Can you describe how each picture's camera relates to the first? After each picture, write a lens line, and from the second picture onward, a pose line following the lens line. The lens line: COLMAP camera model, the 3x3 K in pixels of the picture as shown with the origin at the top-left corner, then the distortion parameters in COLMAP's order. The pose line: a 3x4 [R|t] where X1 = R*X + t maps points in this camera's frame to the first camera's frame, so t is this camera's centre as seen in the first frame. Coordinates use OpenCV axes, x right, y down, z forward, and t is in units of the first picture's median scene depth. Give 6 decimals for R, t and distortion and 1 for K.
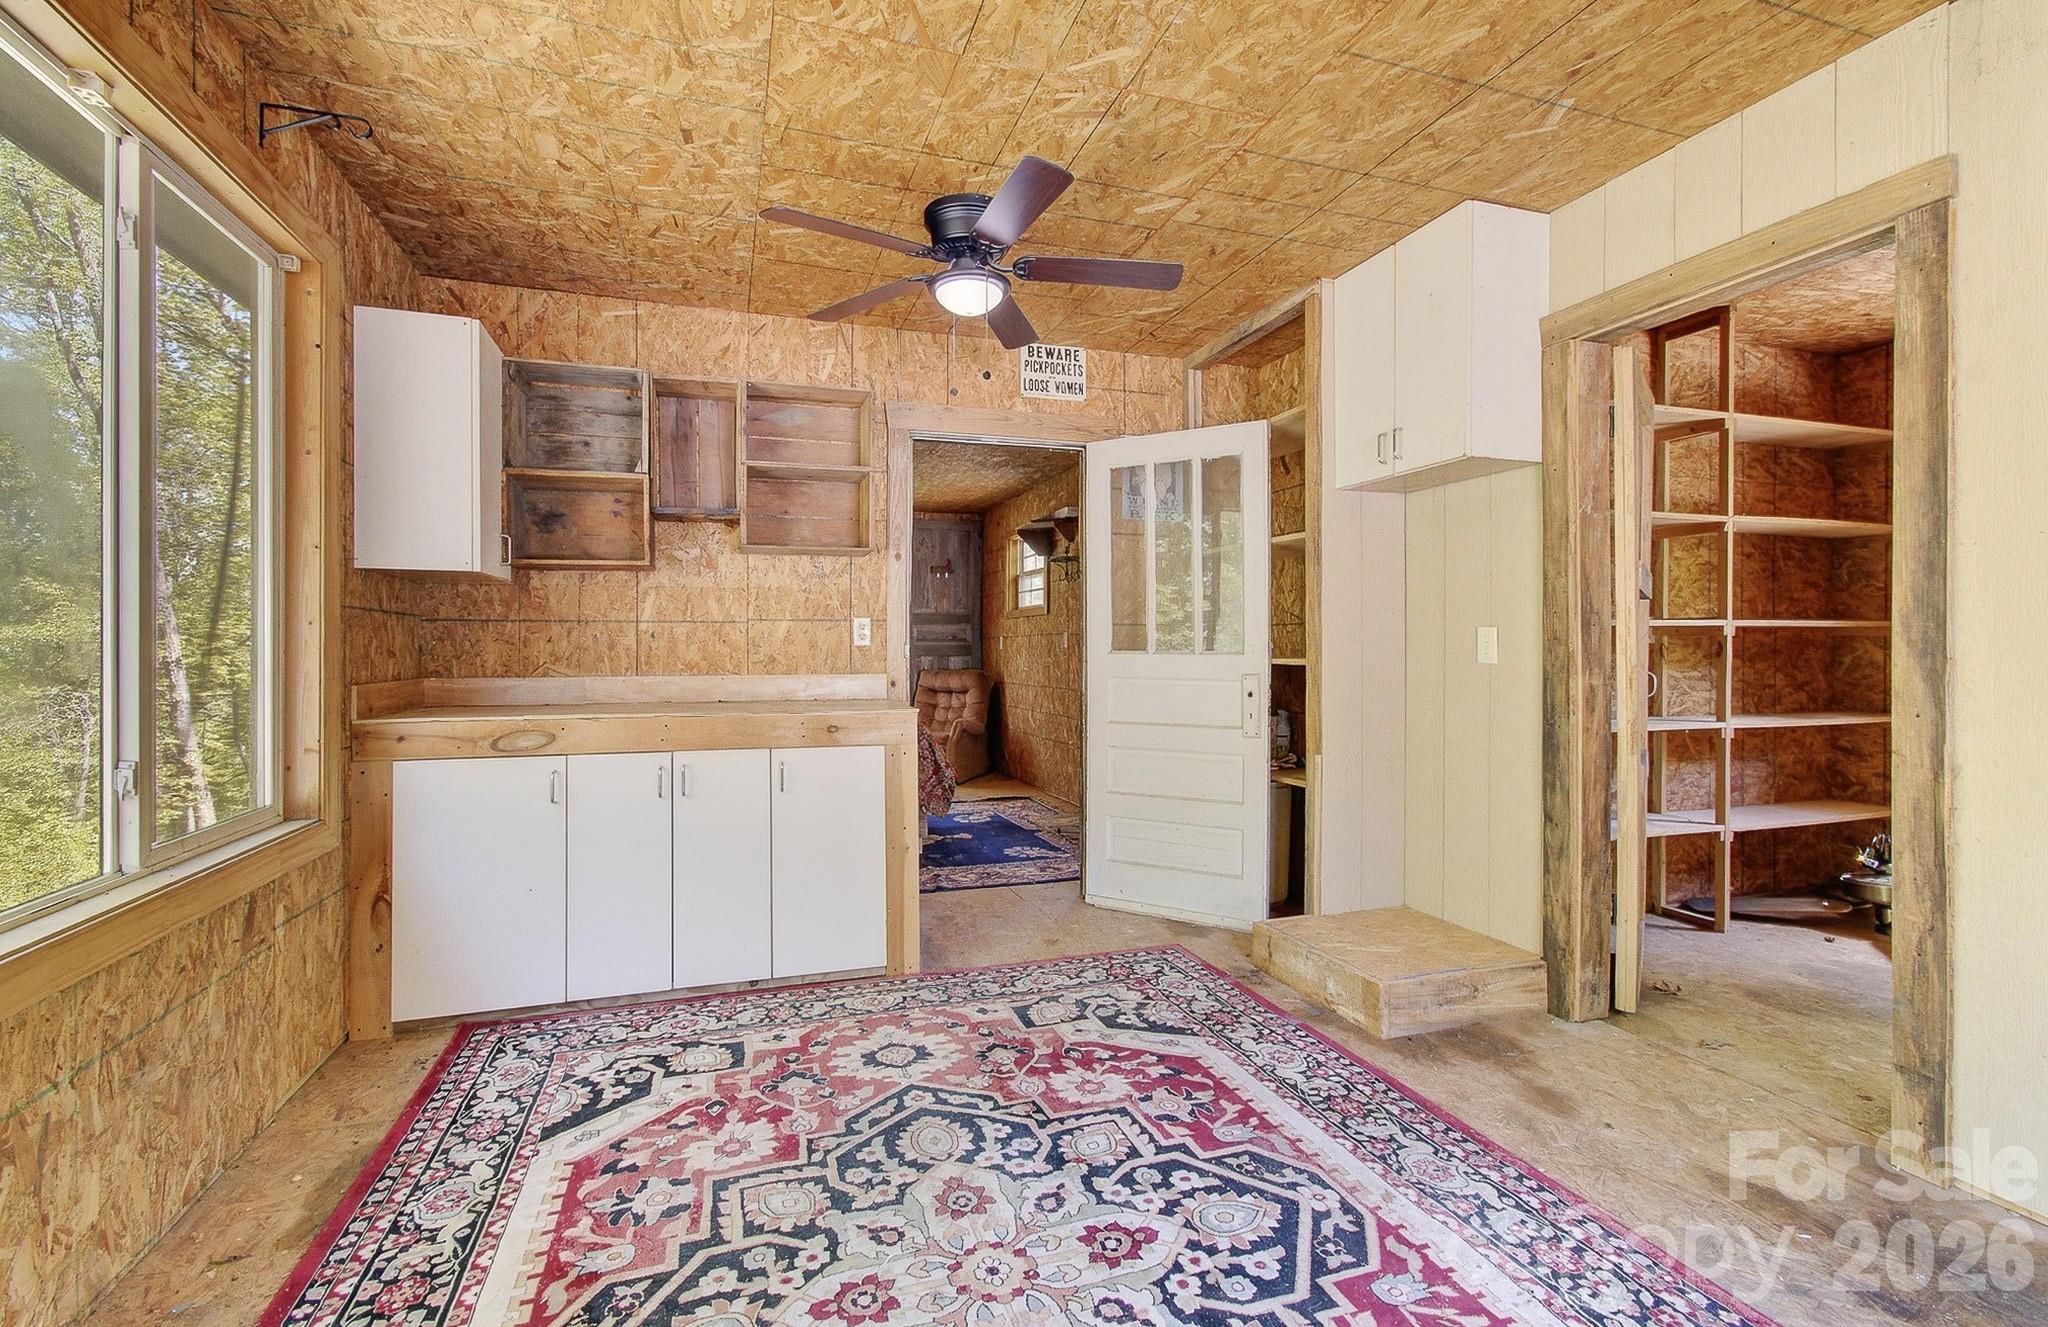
lens RADIAL K [[910.5, 0, 1003.8], [0, 910.5, 654.3], [0, 0, 1]] dist [-0.000147, 0.000504]
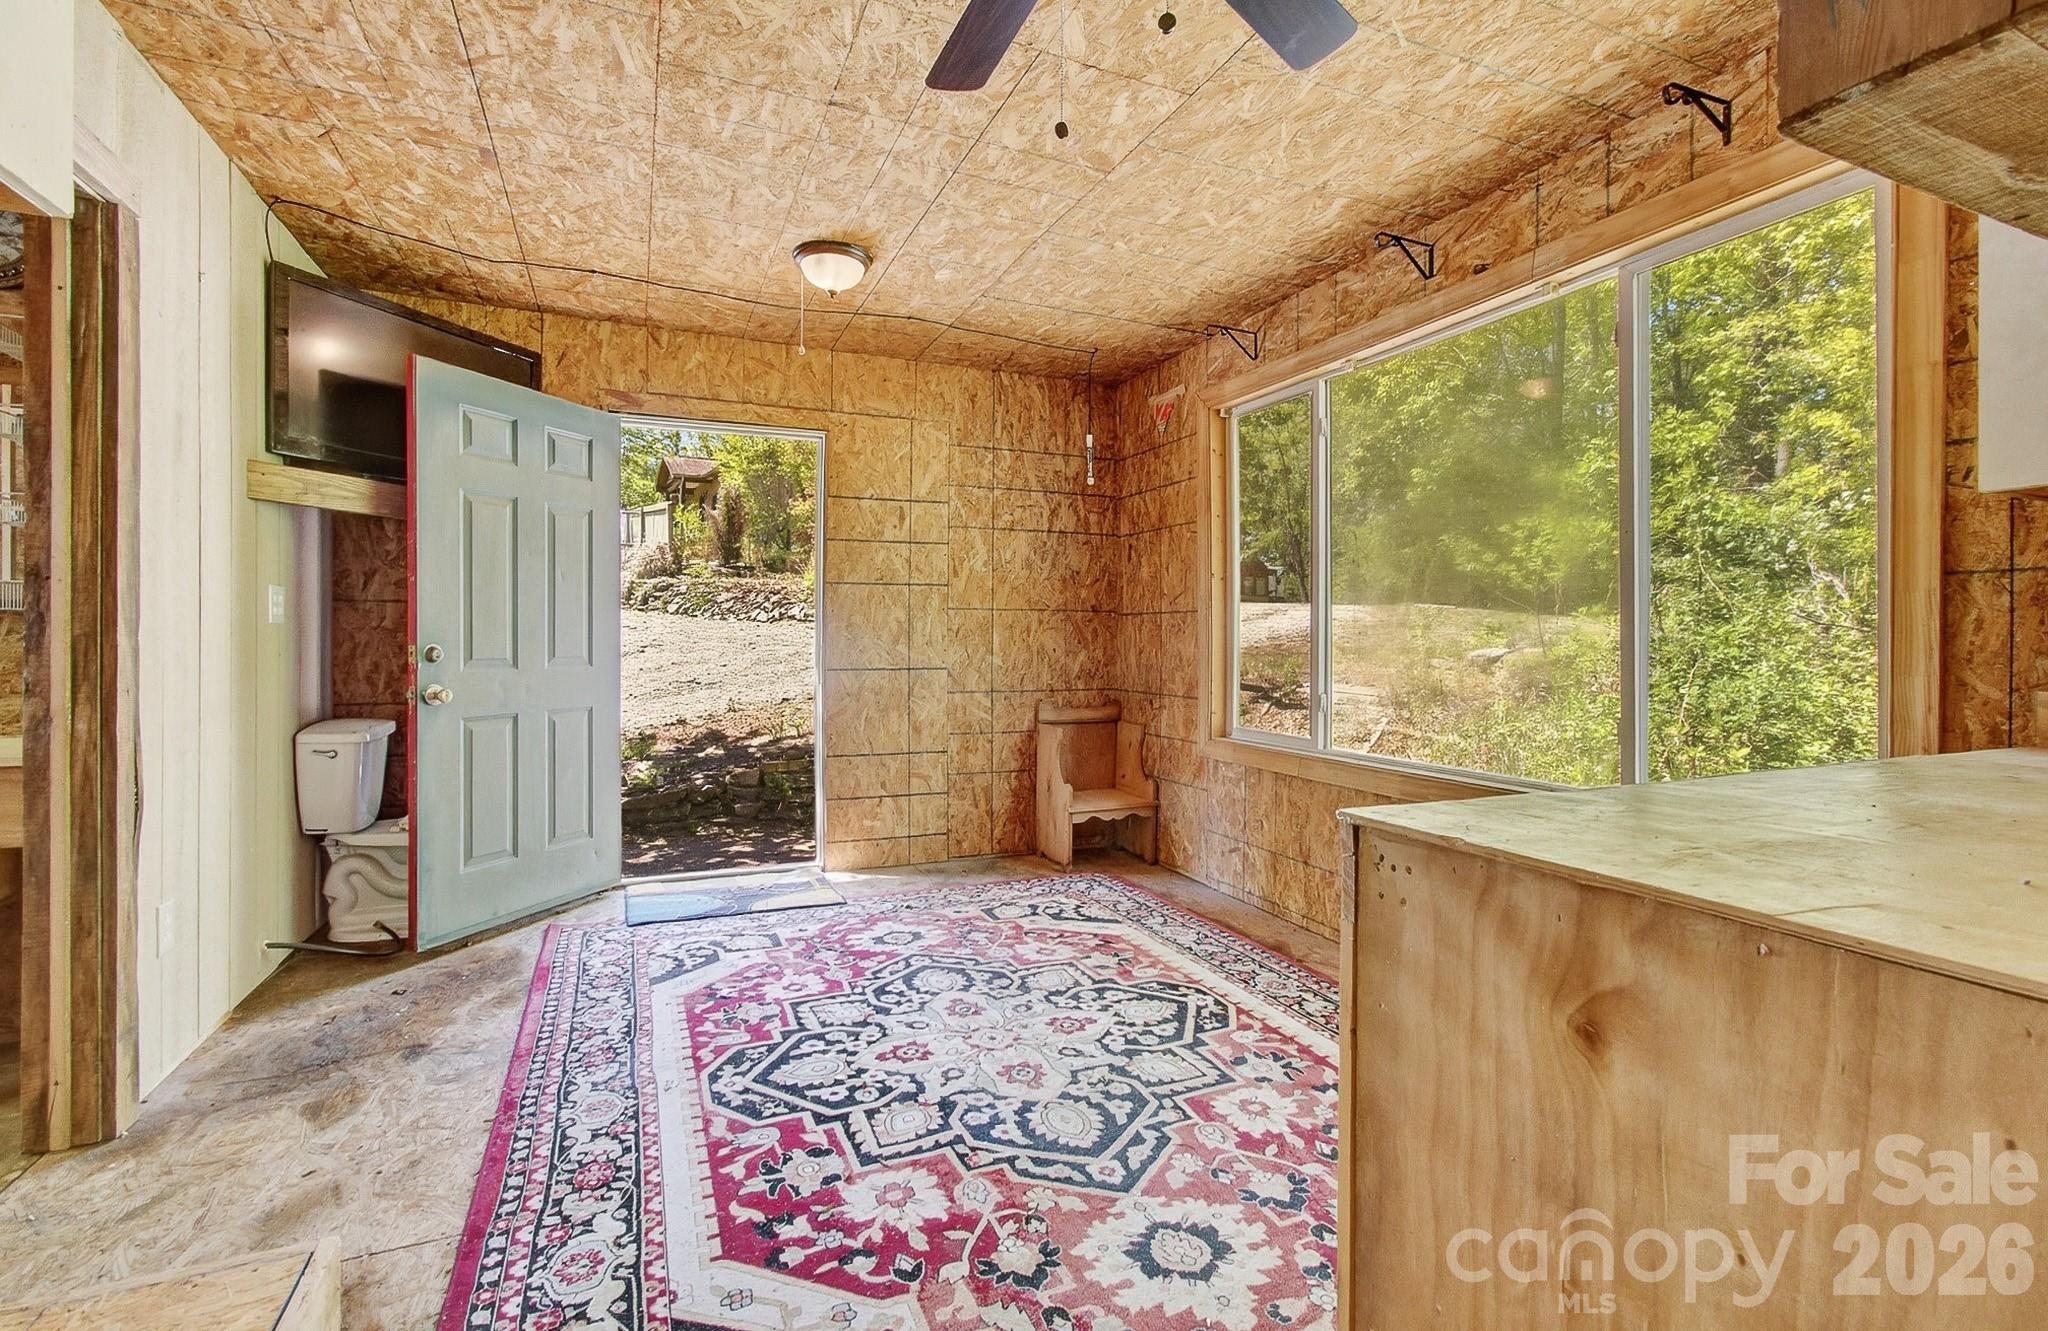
lens RADIAL K [[899.2, 0, 1016.5], [0, 899.2, 640.2], [0, 0, 1]] dist [-0.095874, 0.093583]
pose [[-0.995102, -0.002380, -0.098821, 0.070535], [-0.002635, 0.999994, 0.002457, 0.001658], [0.098815, 0.002705, -0.995102, 1.830671]]
